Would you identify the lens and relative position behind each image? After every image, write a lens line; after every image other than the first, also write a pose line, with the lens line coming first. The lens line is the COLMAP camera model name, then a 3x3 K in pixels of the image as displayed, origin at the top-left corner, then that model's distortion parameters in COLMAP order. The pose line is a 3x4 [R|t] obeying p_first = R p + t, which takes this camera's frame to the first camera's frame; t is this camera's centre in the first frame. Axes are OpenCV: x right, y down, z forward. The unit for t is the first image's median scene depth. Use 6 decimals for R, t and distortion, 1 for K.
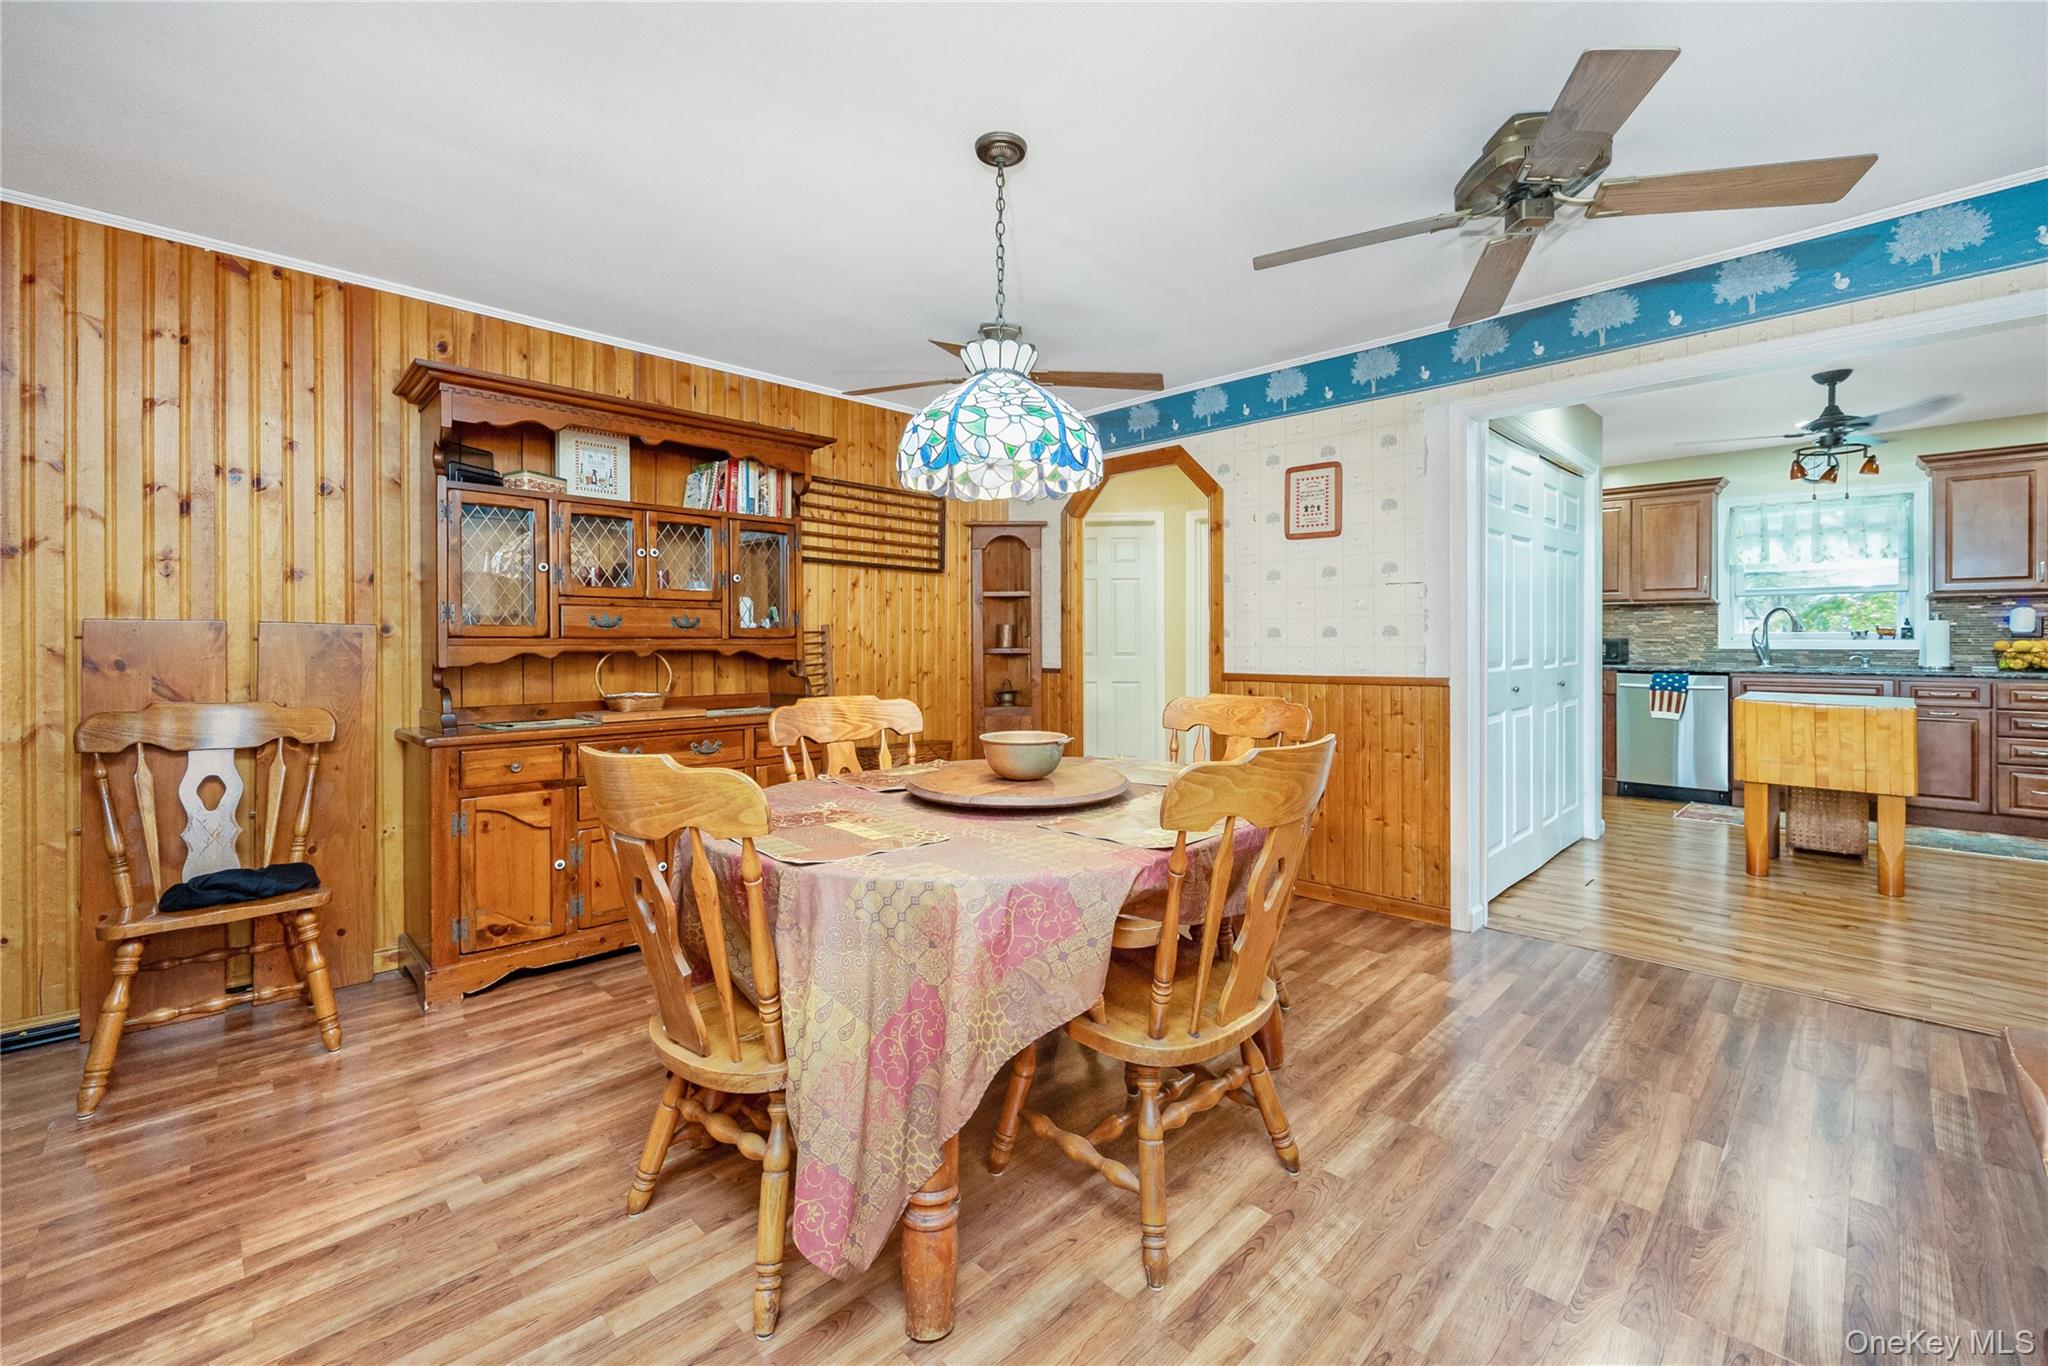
lens RADIAL K [[855.2, 0, 1026.1], [0, 855.2, 641.0], [0, 0, 1]] dist [0.001160, 0.000124]
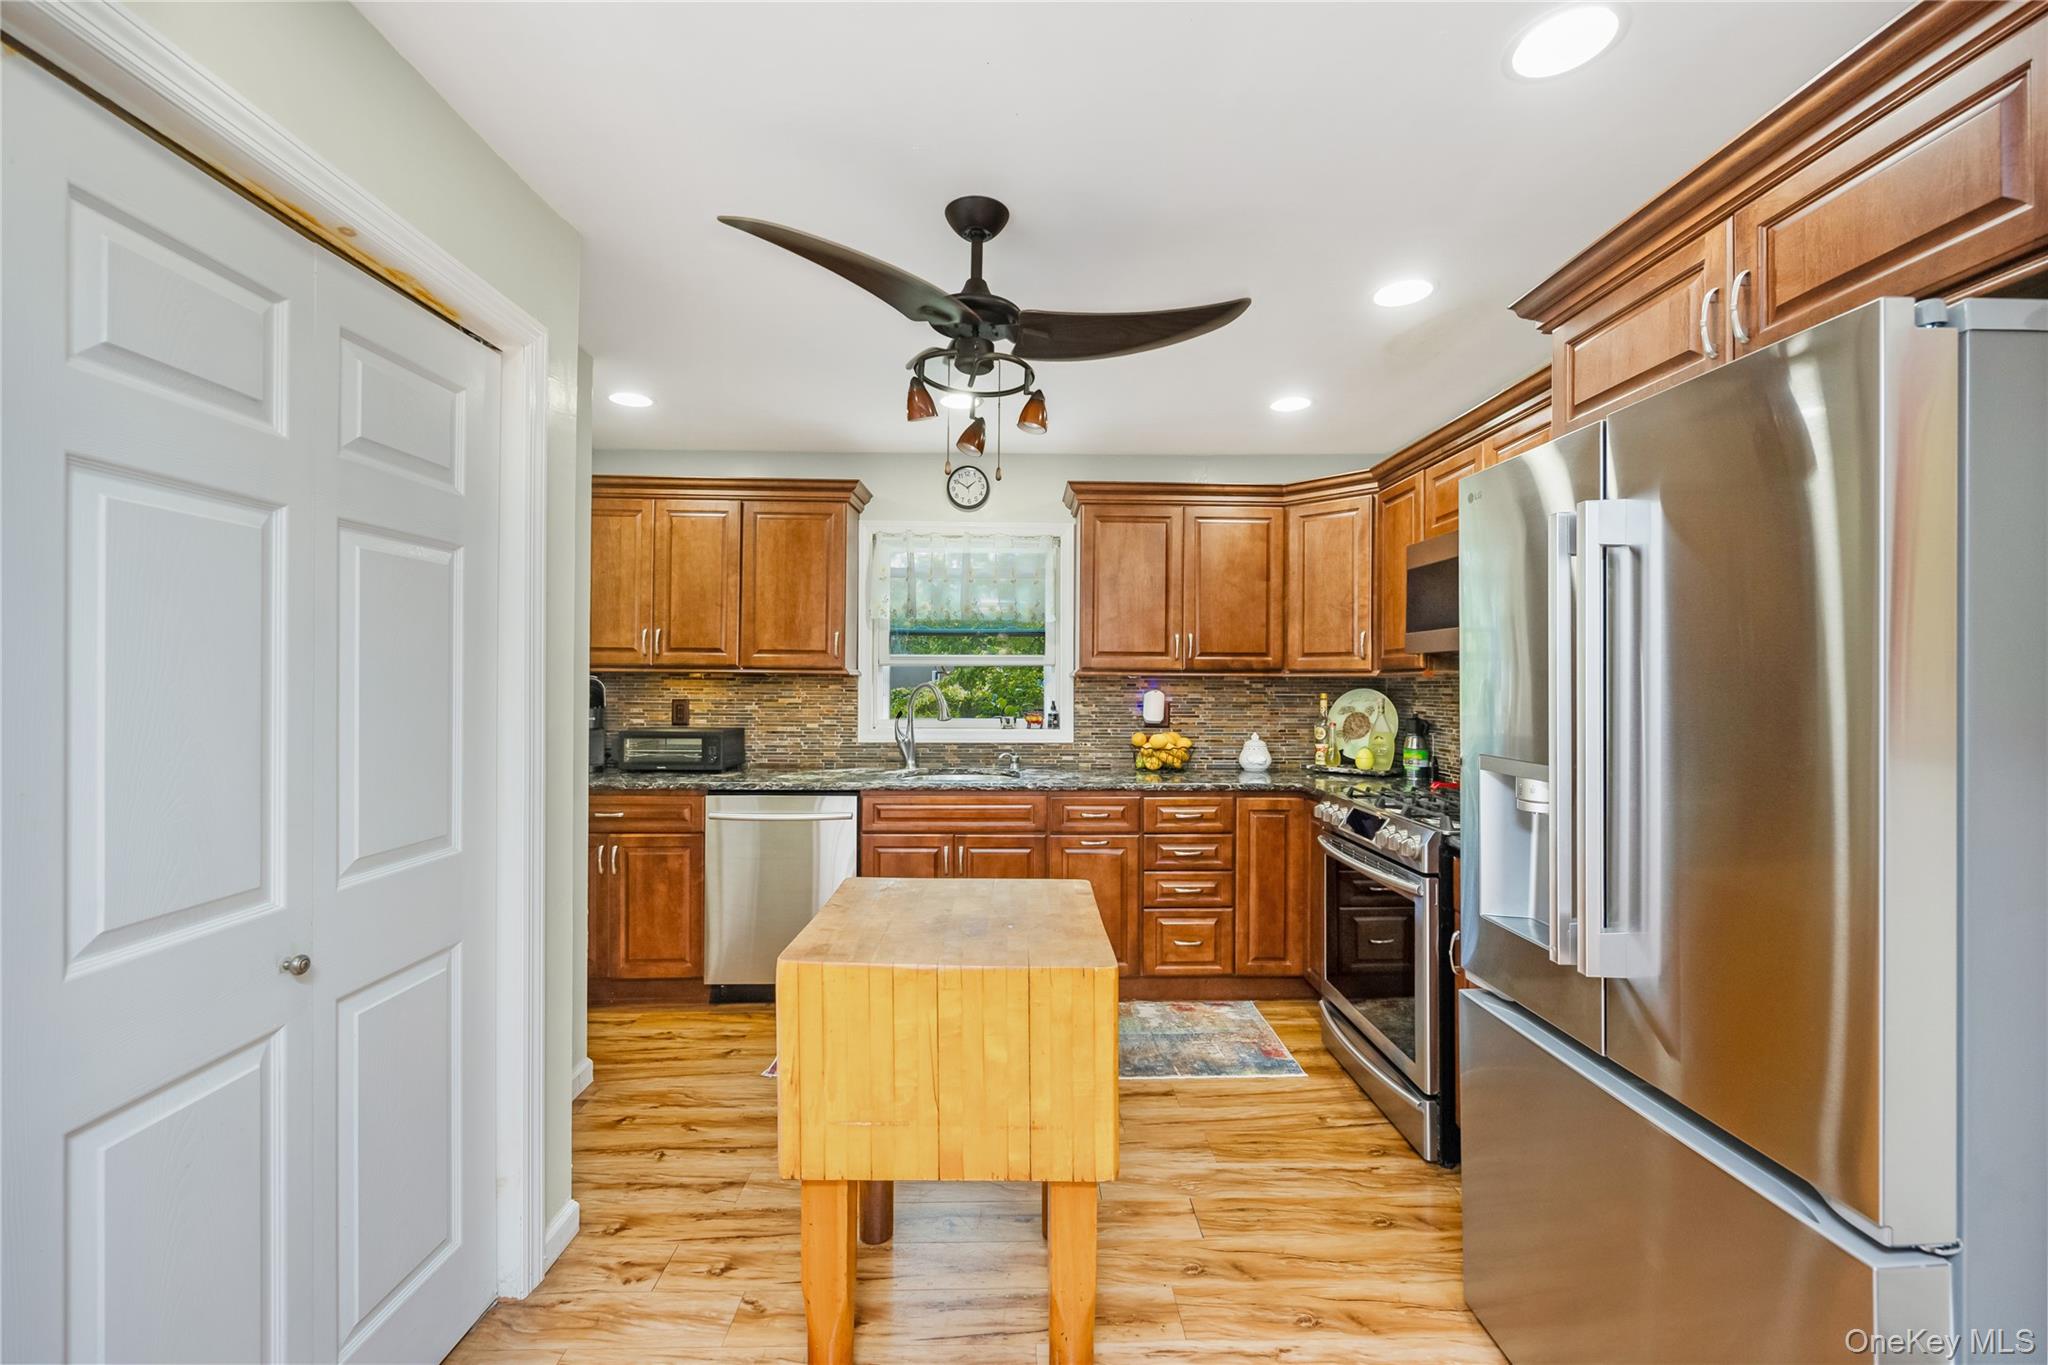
lens RADIAL K [[822.6, 0, 1024.0], [0, 822.6, 682.5], [0, 0, 1]] dist [0.000755, 0.000258]
pose [[0.697182, 0.007211, 0.716858, 0.565081], [-0.004110, 0.999973, -0.006062, -0.044699], [-0.716882, 0.001280, 0.697193, 0.591430]]
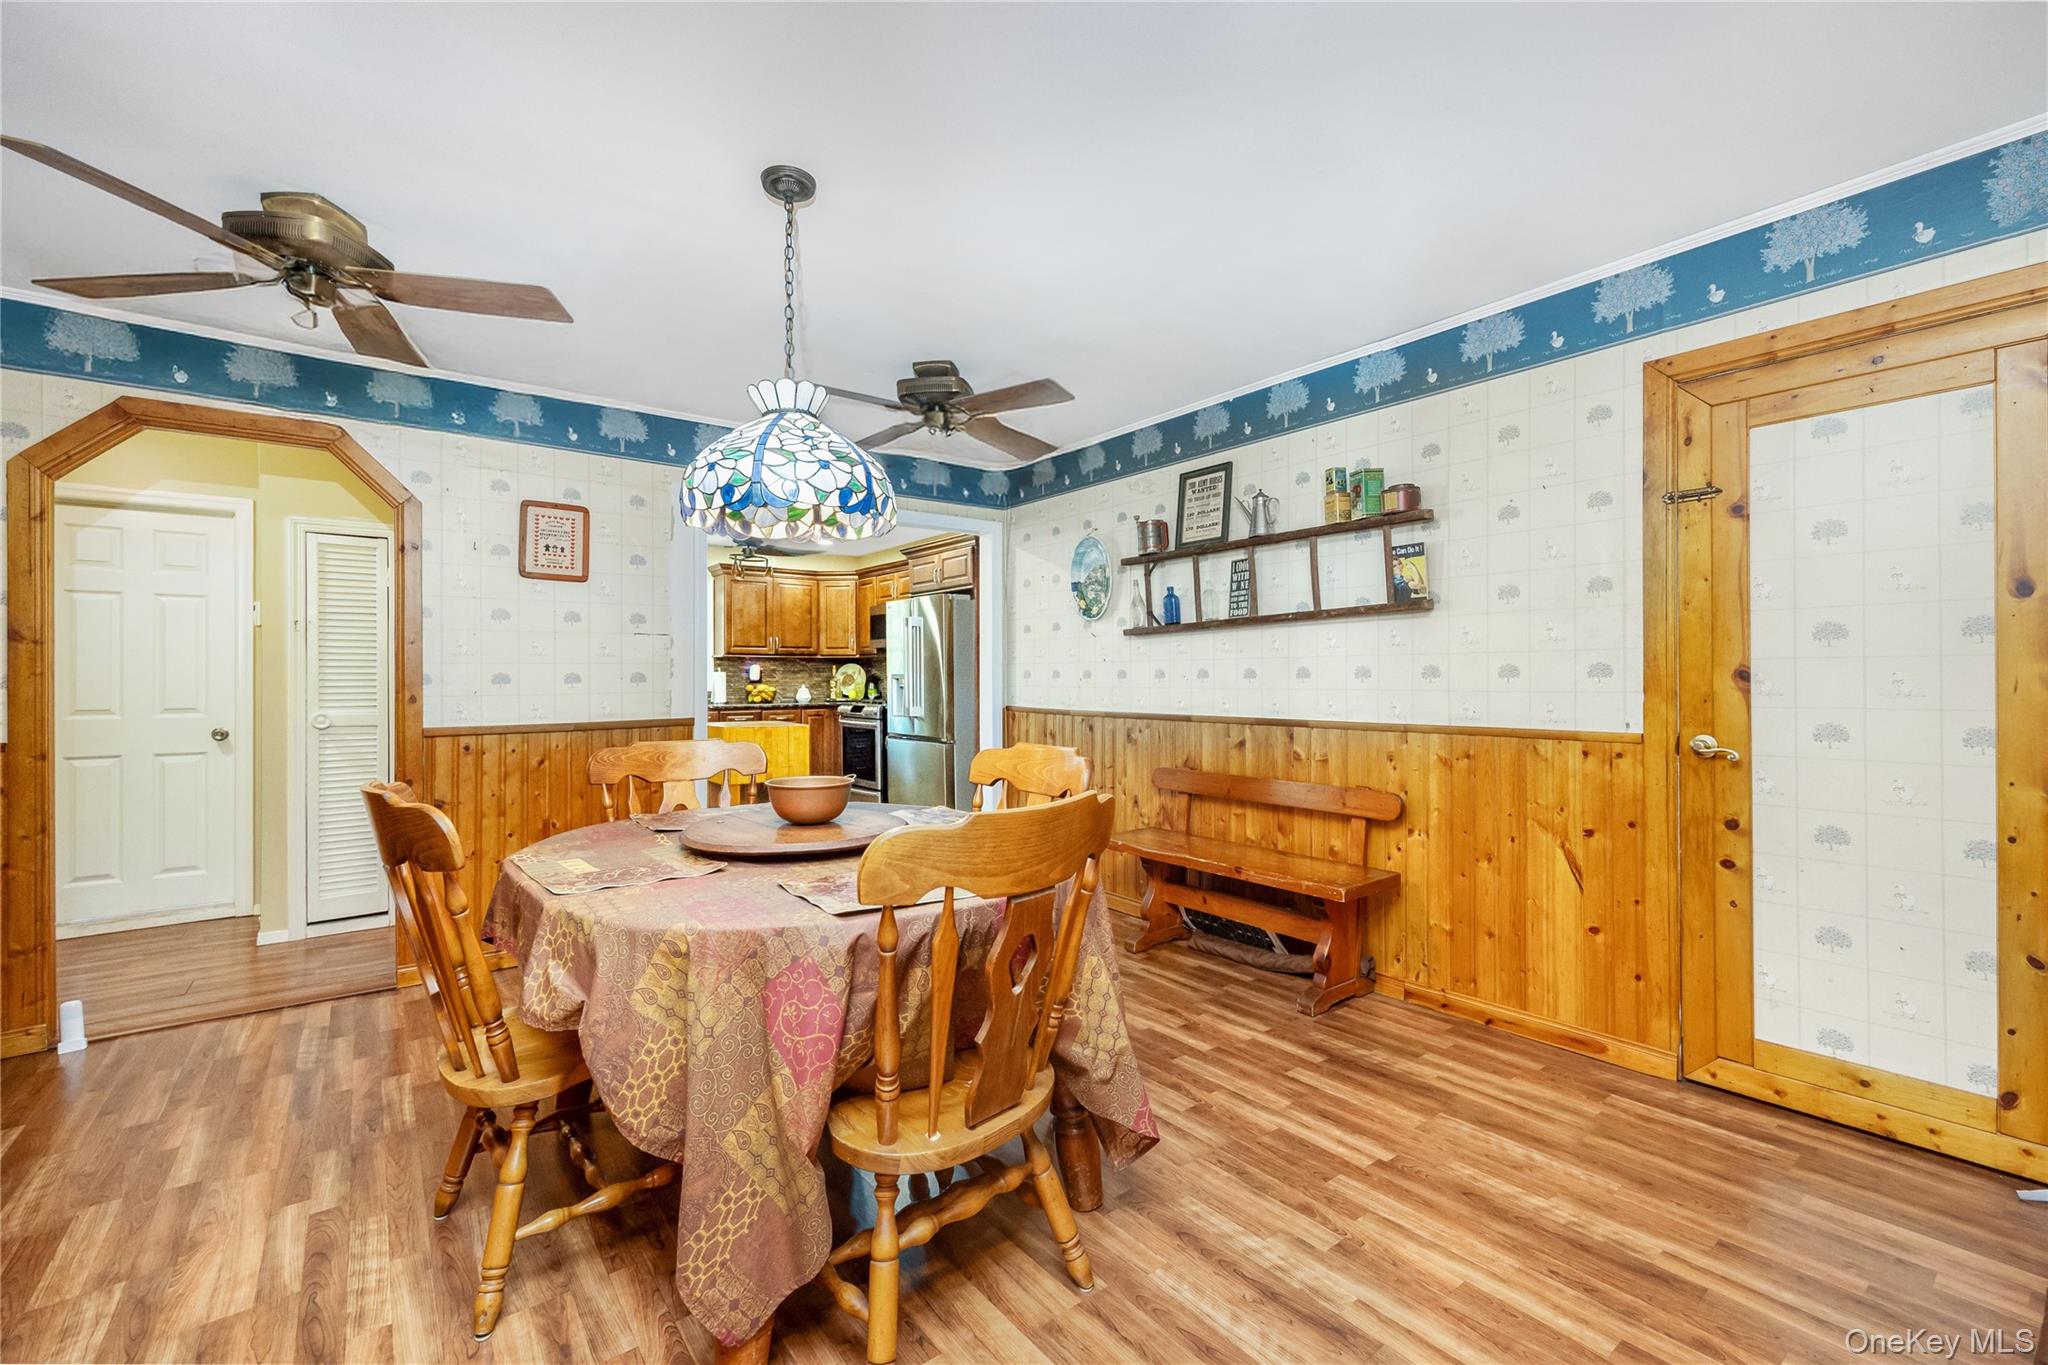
lens RADIAL K [[871.4, 0, 1024.0], [0, 871.4, 682.5], [0, 0, 1]] dist [0.012680, -0.000005]
pose [[0.143409, -0.000813, 0.989663, -0.447808], [0.006519, 0.999979, -0.000123, -0.001387], [-0.989642, 0.006470, 0.143412, 0.270685]]
